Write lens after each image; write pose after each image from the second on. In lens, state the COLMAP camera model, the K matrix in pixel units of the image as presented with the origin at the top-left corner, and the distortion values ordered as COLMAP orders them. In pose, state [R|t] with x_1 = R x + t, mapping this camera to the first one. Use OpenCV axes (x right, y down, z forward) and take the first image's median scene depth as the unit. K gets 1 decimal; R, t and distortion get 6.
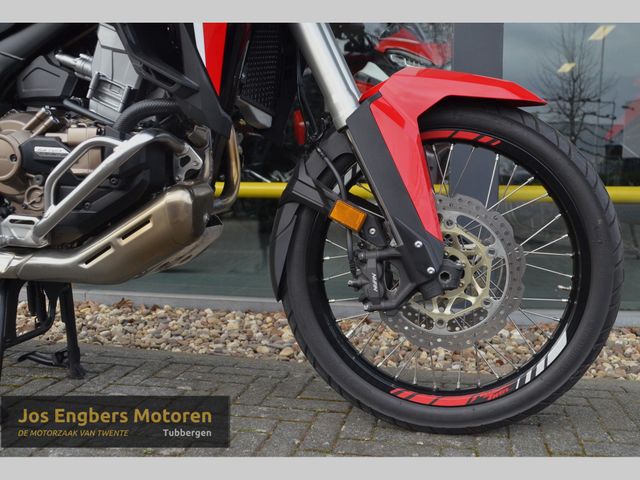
lens RADIAL K [[633.0, 0, 333.8], [0, 633.0, 240.7], [0, 0, 1]] dist [-0.110991, 0.253873]
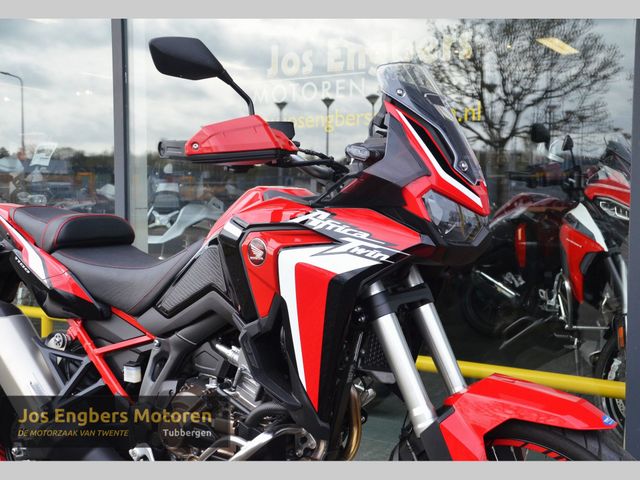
lens RADIAL K [[745.5, 0, 346.2], [0, 745.5, 232.2], [0, 0, 1]] dist [-0.007063, -0.004045]
pose [[0.931197, 0.012225, -0.364310, 0.371298], [-0.036718, 0.997500, -0.060379, -0.452003], [0.362661, 0.069601, 0.929318, -0.356671]]
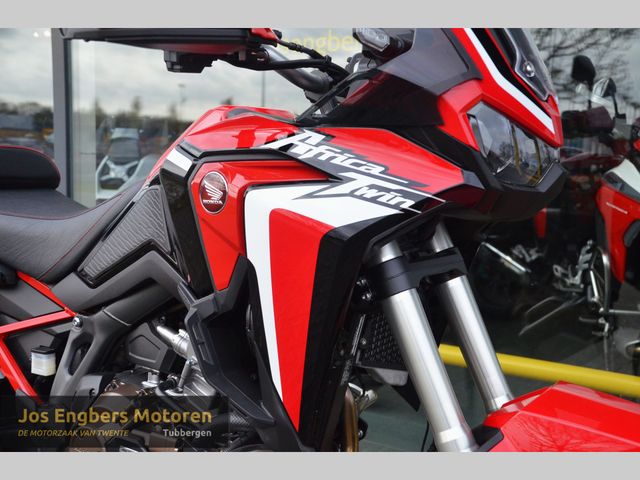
lens RADIAL K [[787.4, 0, 336.9], [0, 787.4, 239.9], [0, 0, 1]] dist [0.006235, 0.299649]
pose [[0.933396, 0.054339, -0.354711, 0.209468], [-0.062607, 0.997968, -0.011865, -0.432900], [0.353345, 0.033282, 0.934901, 0.006451]]
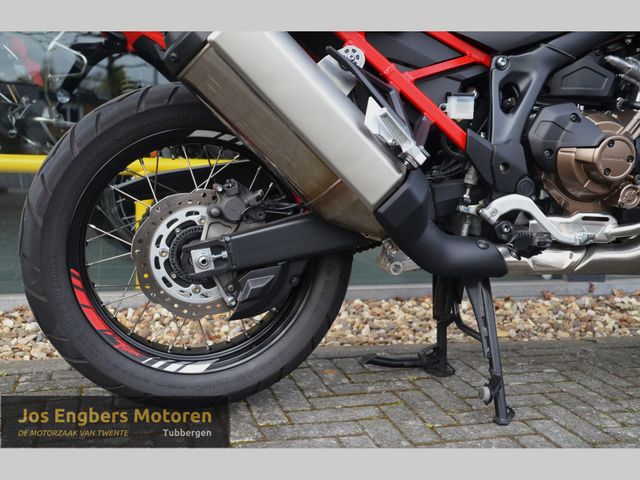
lens RADIAL K [[720.0, 0, 321.1], [0, 720.0, 251.5], [0, 0, 1]] dist [-0.080643, 0.364738]
pose [[0.901535, -0.043461, 0.430519, -1.418596], [0.020810, 0.998147, 0.057184, -0.053154], [-0.432206, -0.042594, 0.900768, 0.120705]]
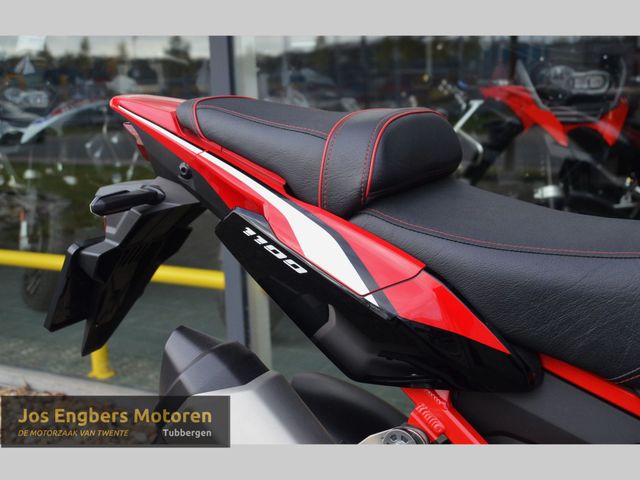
lens RADIAL K [[787.4, 0, 336.9], [0, 787.4, 239.9], [0, 0, 1]] dist [0.006235, 0.299649]
pose [[0.948402, 0.020607, -0.316401, -0.742548], [0.003730, 0.997092, 0.076122, -0.518955], [0.317049, -0.073375, 0.945566, 0.381205]]
